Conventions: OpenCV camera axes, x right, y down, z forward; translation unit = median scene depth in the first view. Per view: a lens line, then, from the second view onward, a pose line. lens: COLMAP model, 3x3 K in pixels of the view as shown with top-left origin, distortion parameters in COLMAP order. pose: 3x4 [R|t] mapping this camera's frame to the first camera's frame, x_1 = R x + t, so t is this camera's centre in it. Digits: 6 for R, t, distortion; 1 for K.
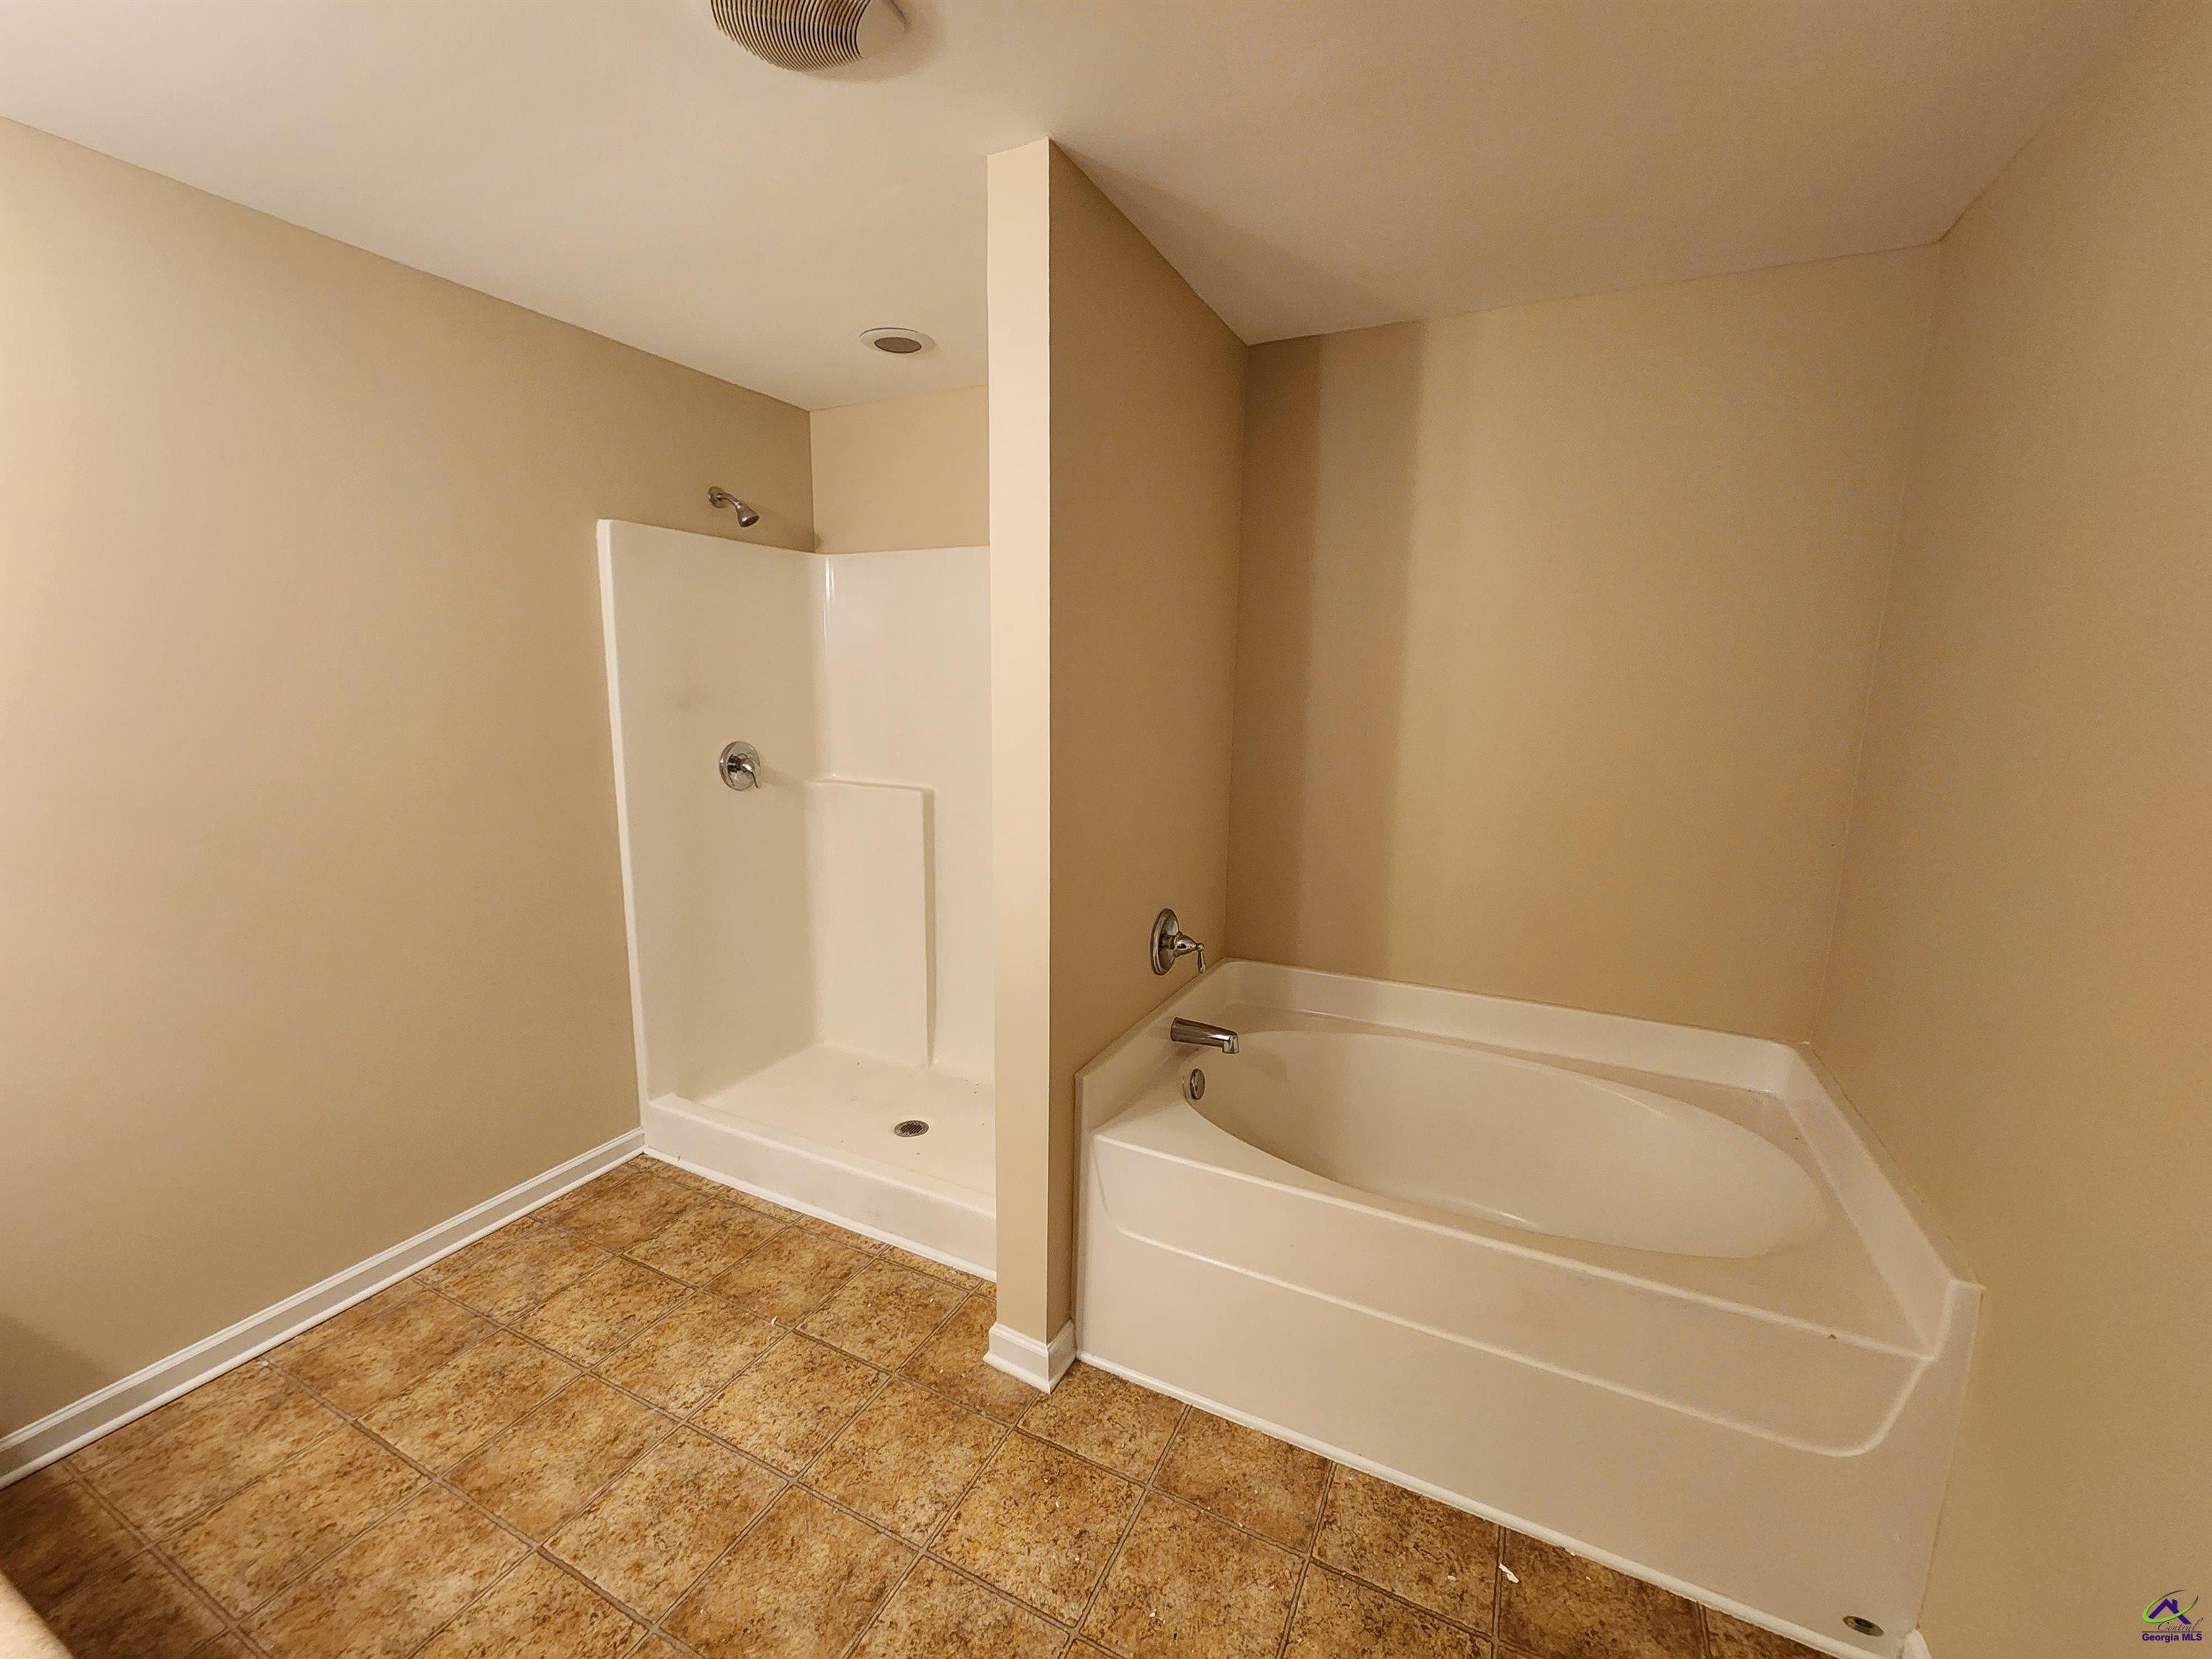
lens RADIAL K [[915.1, 0, 1145.6], [0, 915.1, 846.3], [0, 0, 1]] dist [0.002877, 0.001318]
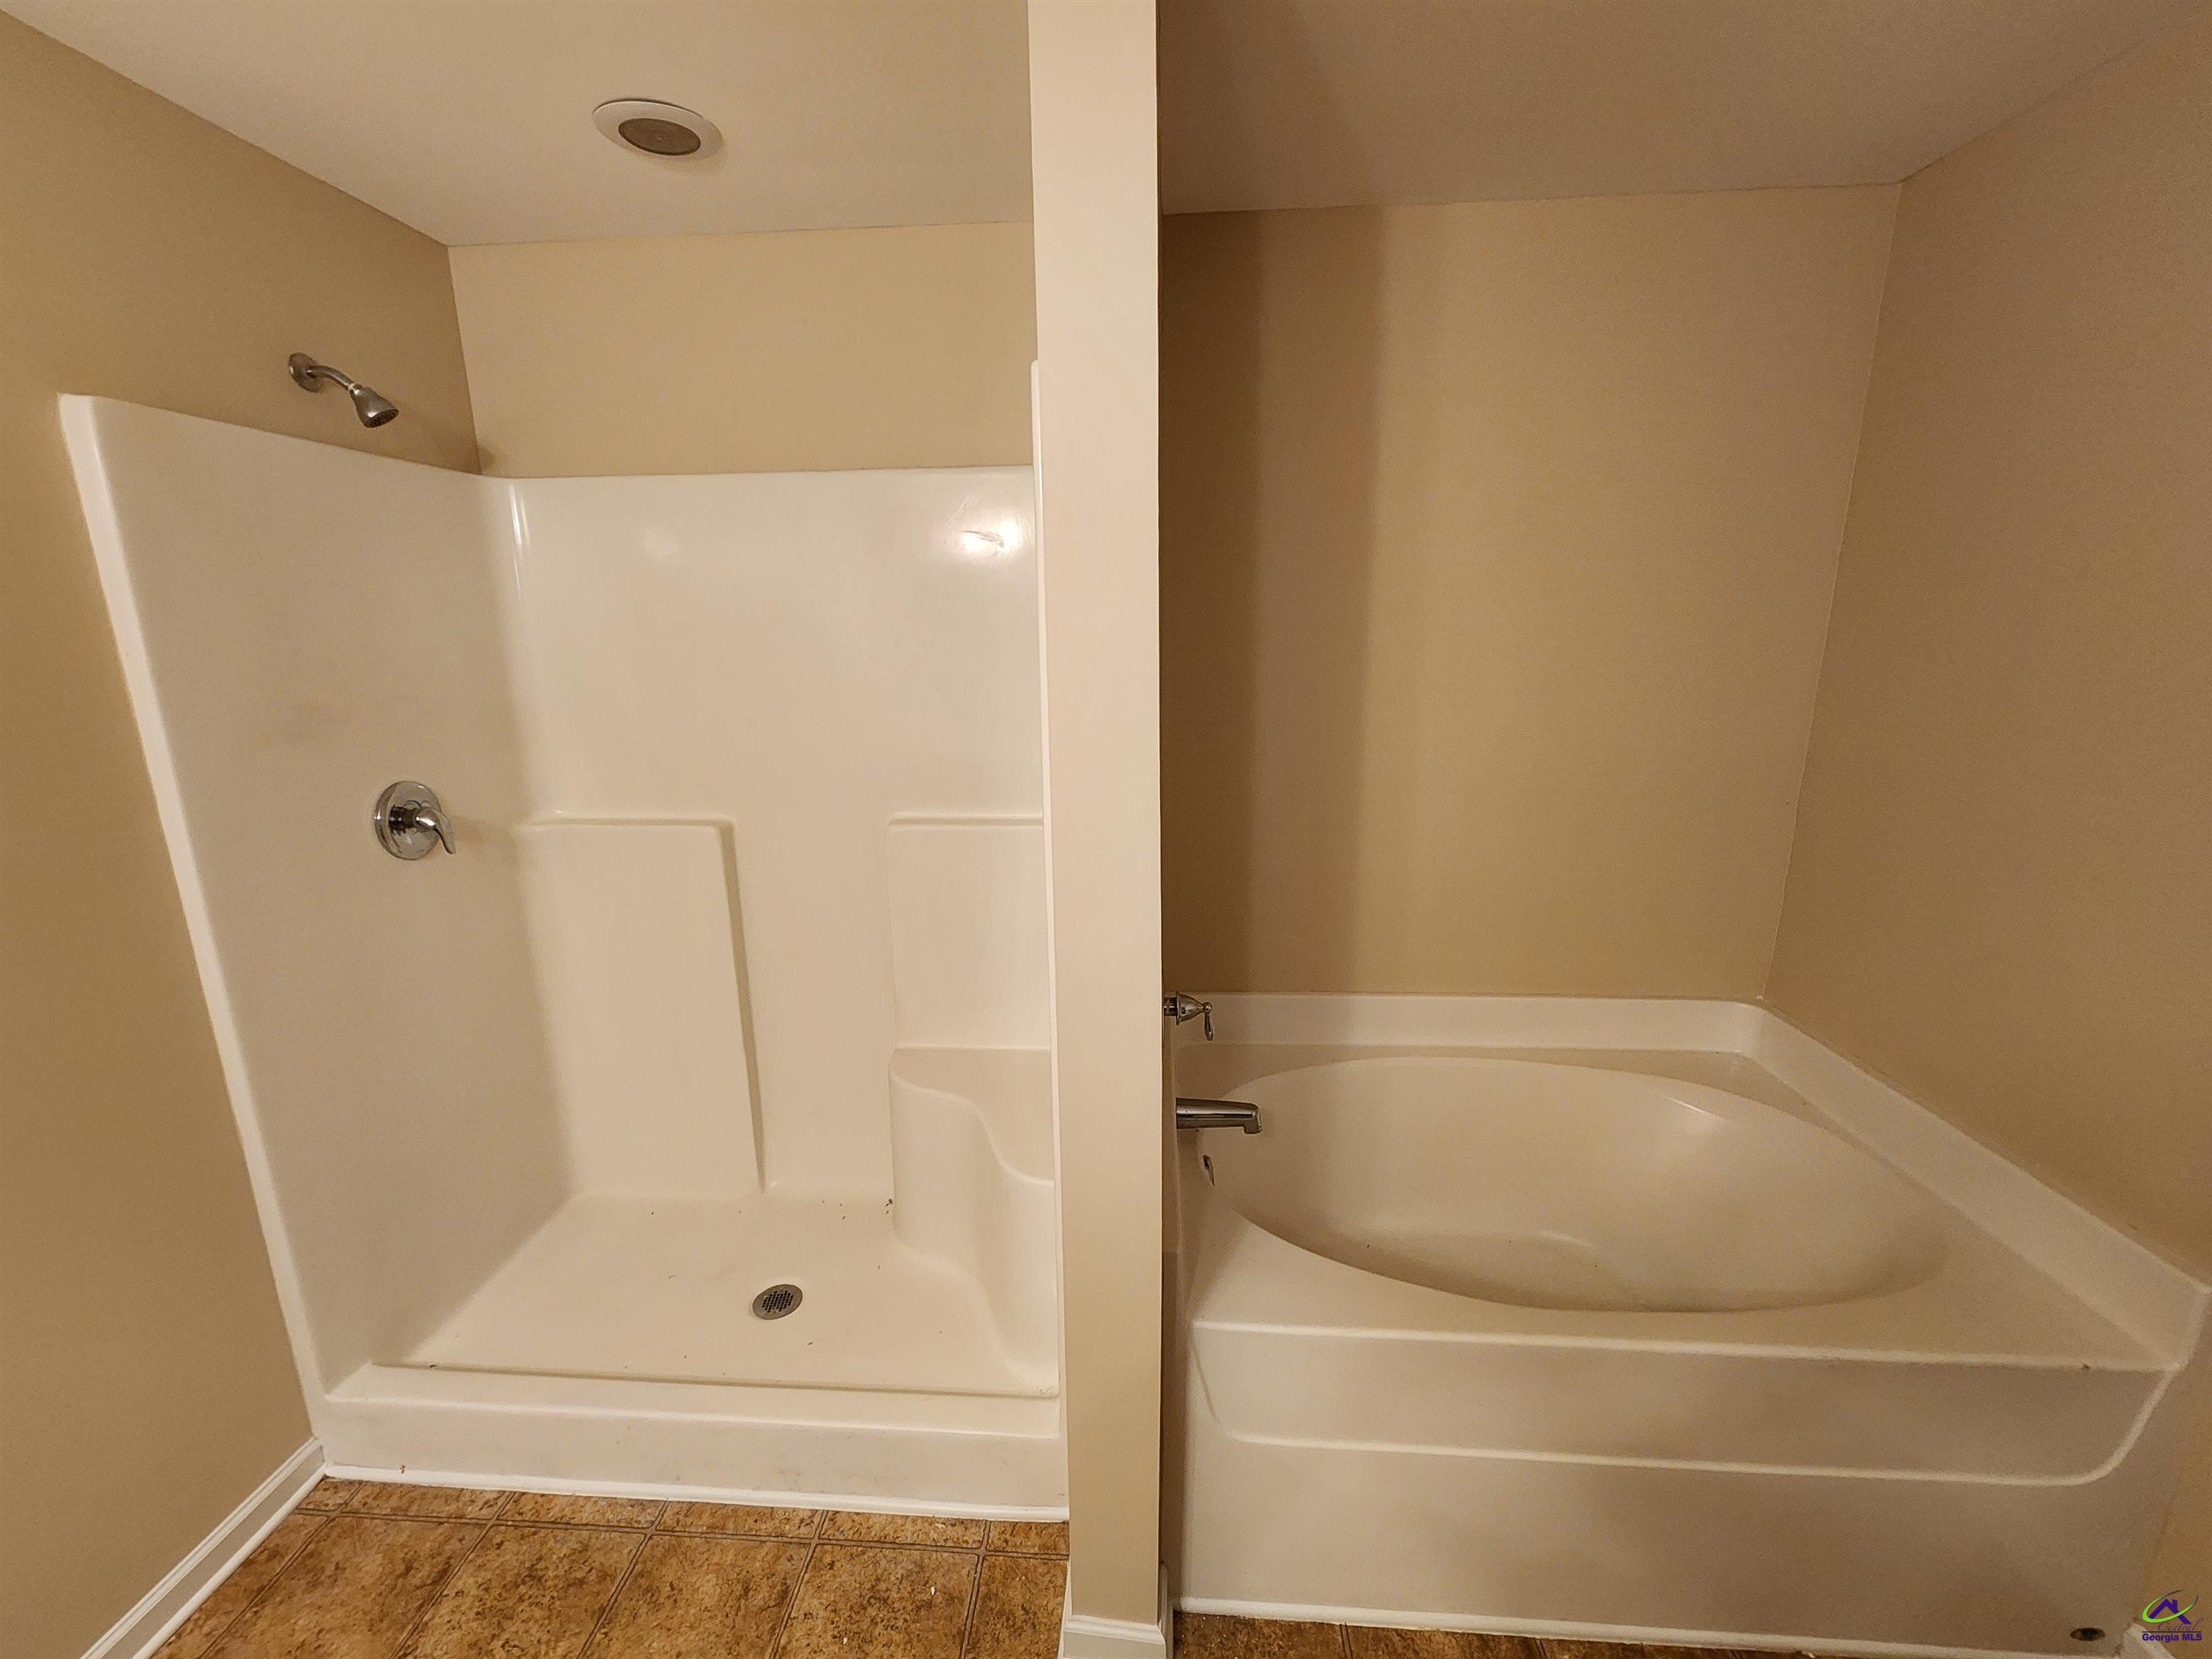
lens RADIAL K [[915.1, 0, 1115.5], [0, 915.1, 833.1], [0, 0, 1]] dist [0.002877, 0.001318]
pose [[0.930137, -0.108882, 0.350699, -0.244776], [0.090767, 0.993566, 0.067738, -0.087663], [-0.355818, -0.031174, 0.934035, 0.278471]]
